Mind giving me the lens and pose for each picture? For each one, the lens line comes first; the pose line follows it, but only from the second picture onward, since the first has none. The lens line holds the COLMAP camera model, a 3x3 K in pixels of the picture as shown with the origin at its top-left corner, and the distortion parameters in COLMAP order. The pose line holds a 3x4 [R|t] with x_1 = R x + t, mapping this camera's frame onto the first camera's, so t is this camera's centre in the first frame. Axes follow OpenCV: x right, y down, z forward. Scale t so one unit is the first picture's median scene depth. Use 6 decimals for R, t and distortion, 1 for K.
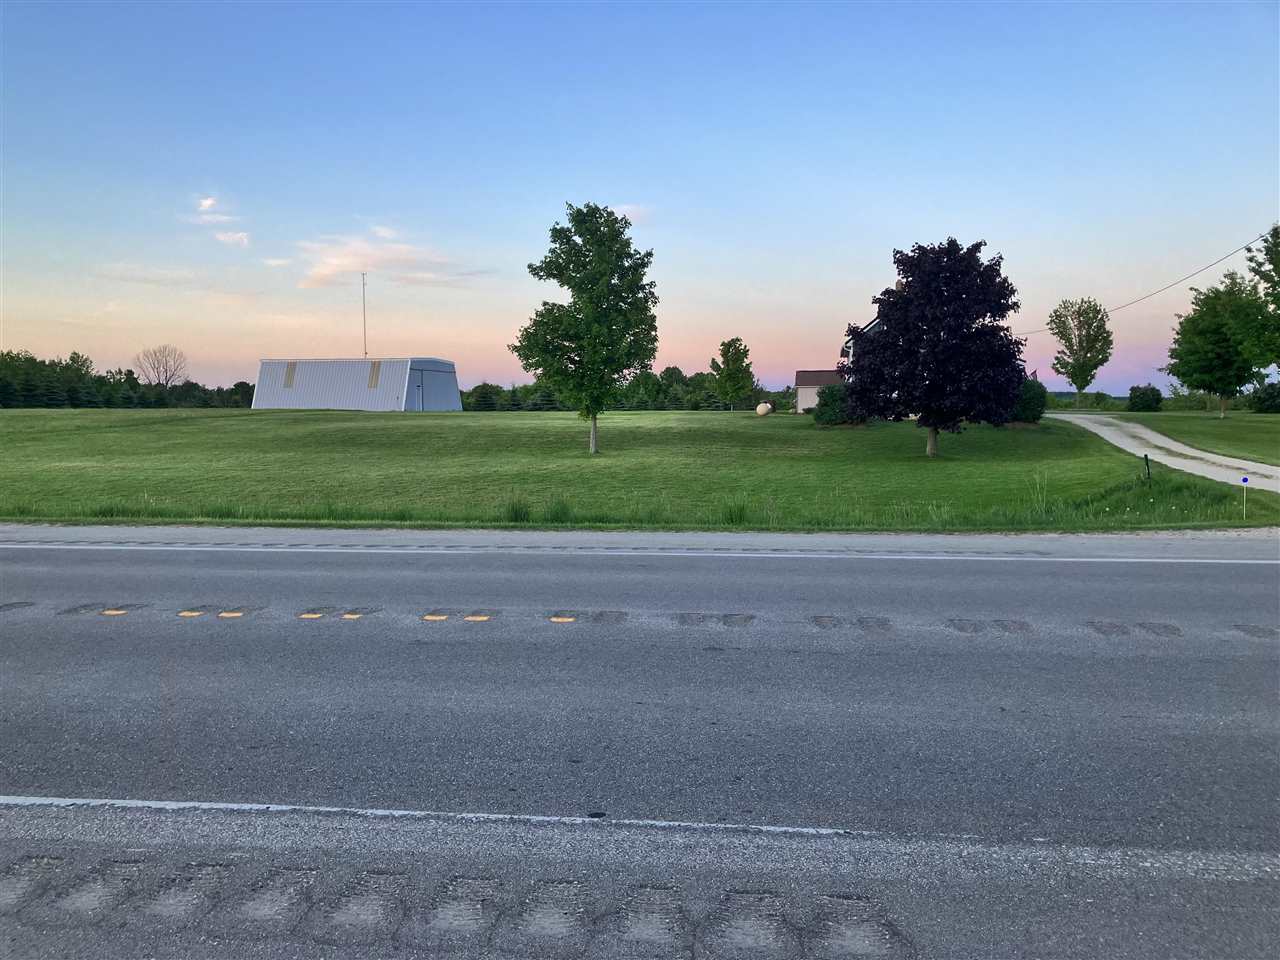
lens RADIAL K [[1041.4, 0, 640.0], [0, 1041.4, 480.0], [0, 0, 1]] dist [0.032712, -0.055325]
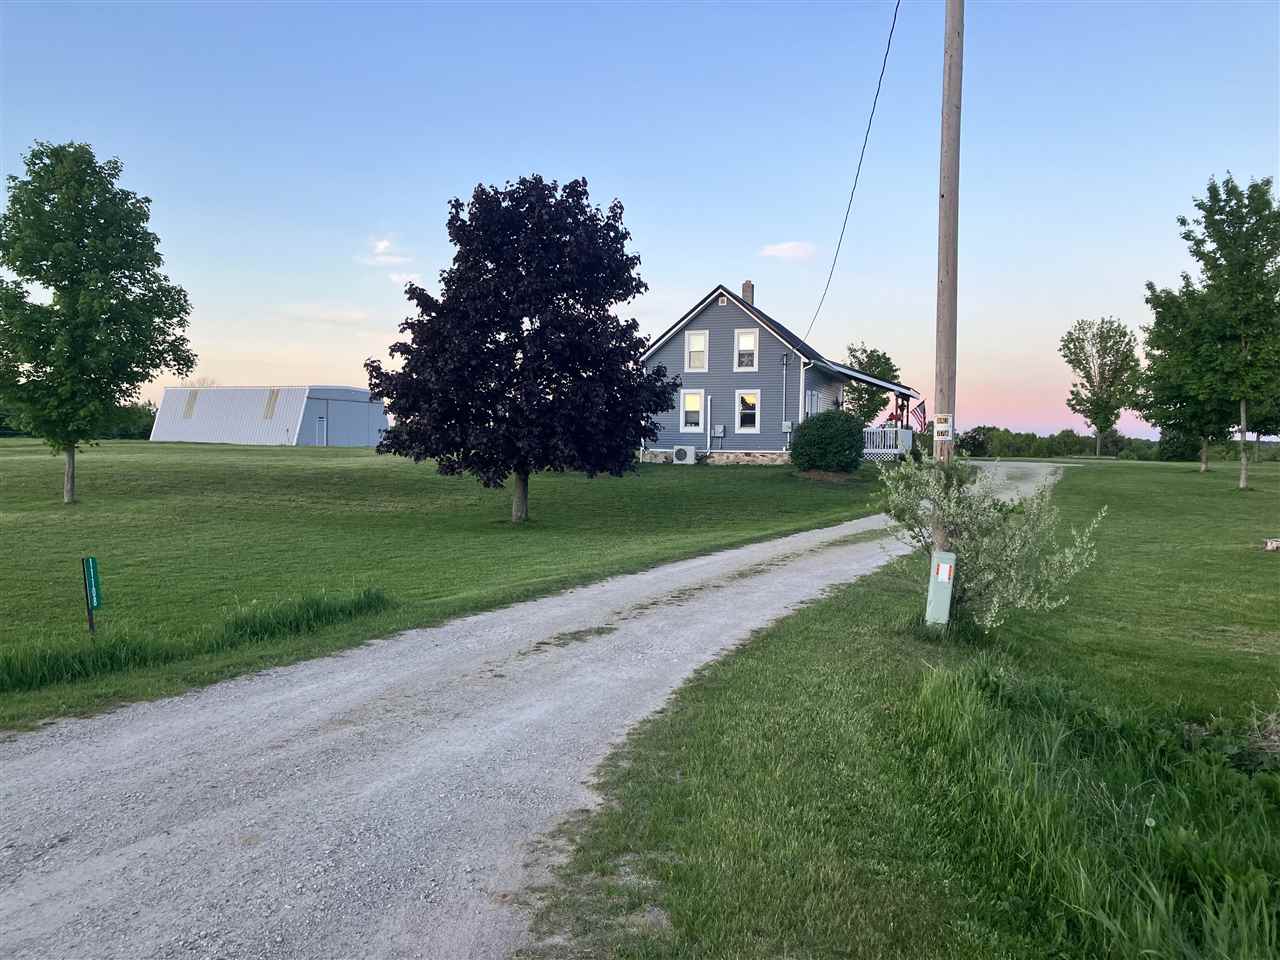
lens RADIAL K [[1038.0, 0, 615.4], [0, 1038.0, 480.7], [0, 0, 1]] dist [0.041716, -0.095672]
pose [[0.985777, 0.022696, -0.166522, 0.192435], [-0.029076, 0.998930, -0.035974, -0.010700], [0.165527, 0.040304, 0.985381, 0.162977]]
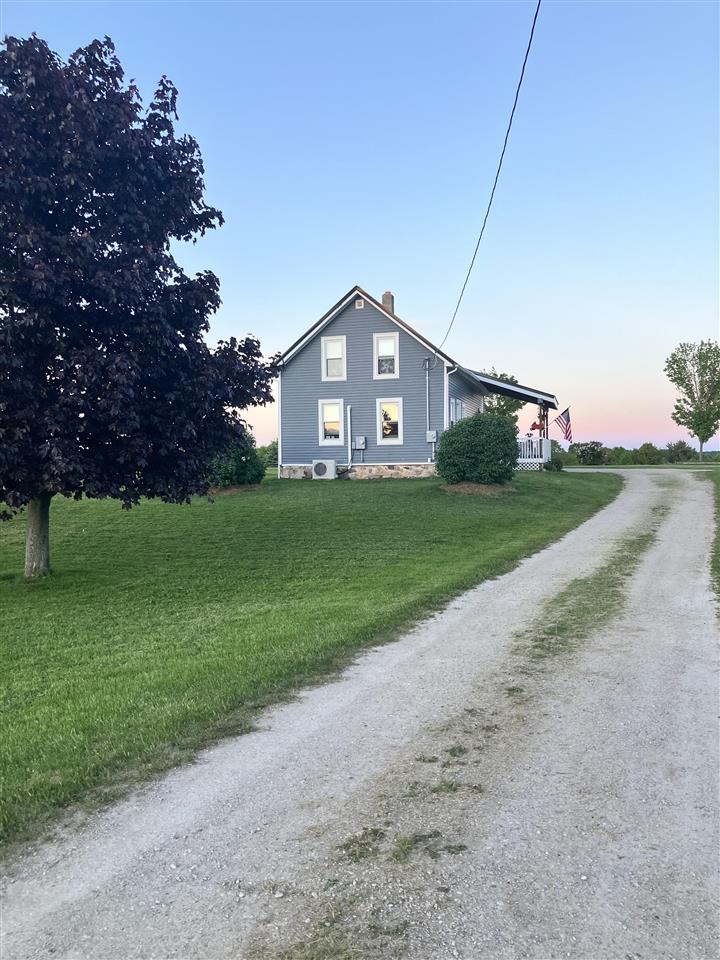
lens RADIAL K [[781.1, 0, 360.0], [0, 781.1, 480.0], [0, 0, 1]] dist [0.032712, -0.055325]
pose [[0.995662, -0.005152, -0.092898, 0.190649], [0.000422, 0.998706, -0.050864, -0.018842], [0.093040, 0.050604, 0.994376, 0.303581]]
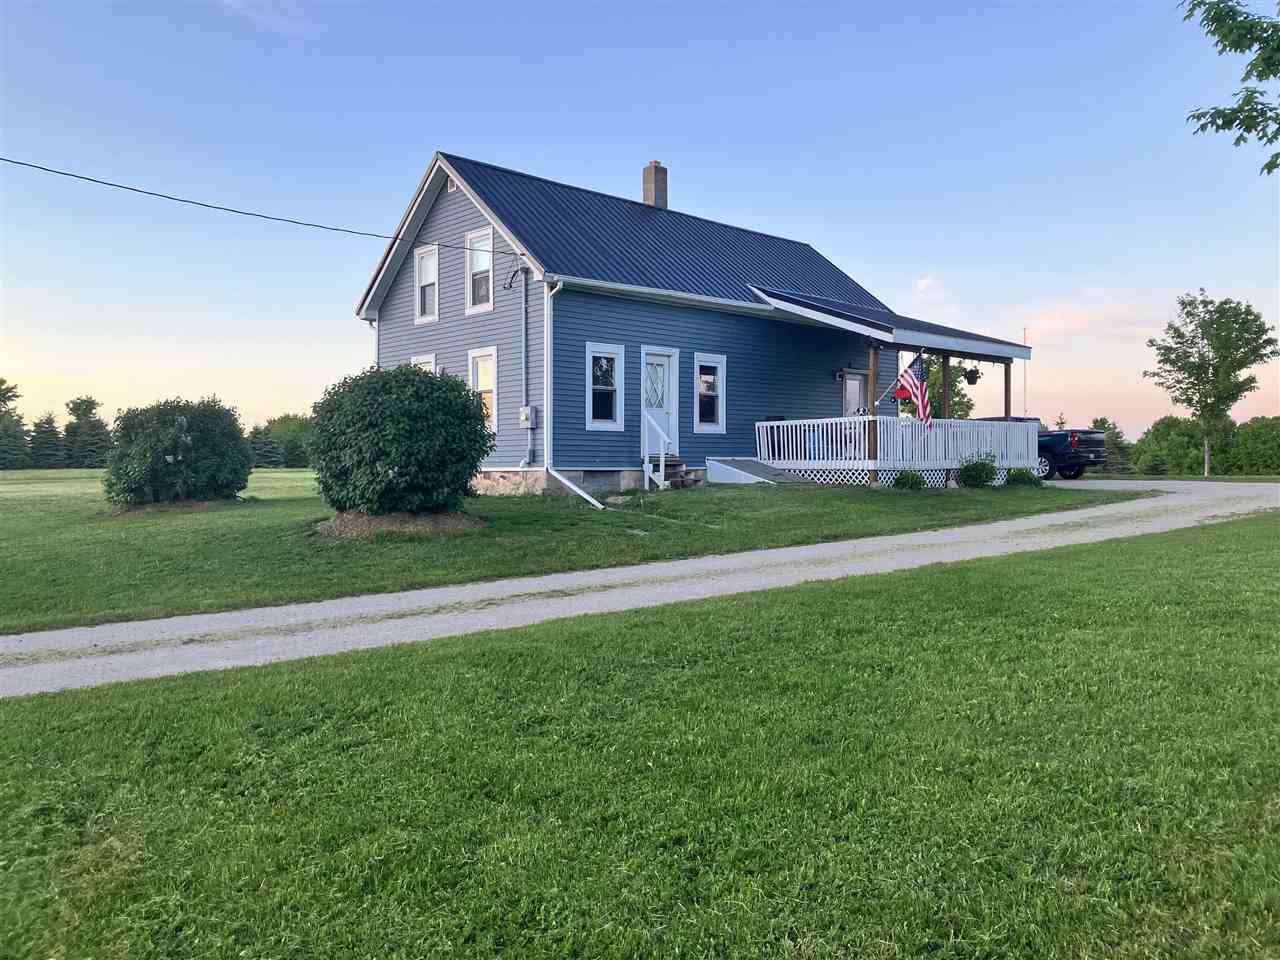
lens RADIAL K [[1041.4, 0, 640.0], [0, 1041.4, 480.0], [0, 0, 1]] dist [0.032712, -0.055325]
pose [[0.779432, 0.003933, -0.626474, 0.348401], [-0.046895, 0.997541, -0.052082, -0.029117], [0.624729, 0.069973, 0.777700, 0.467466]]
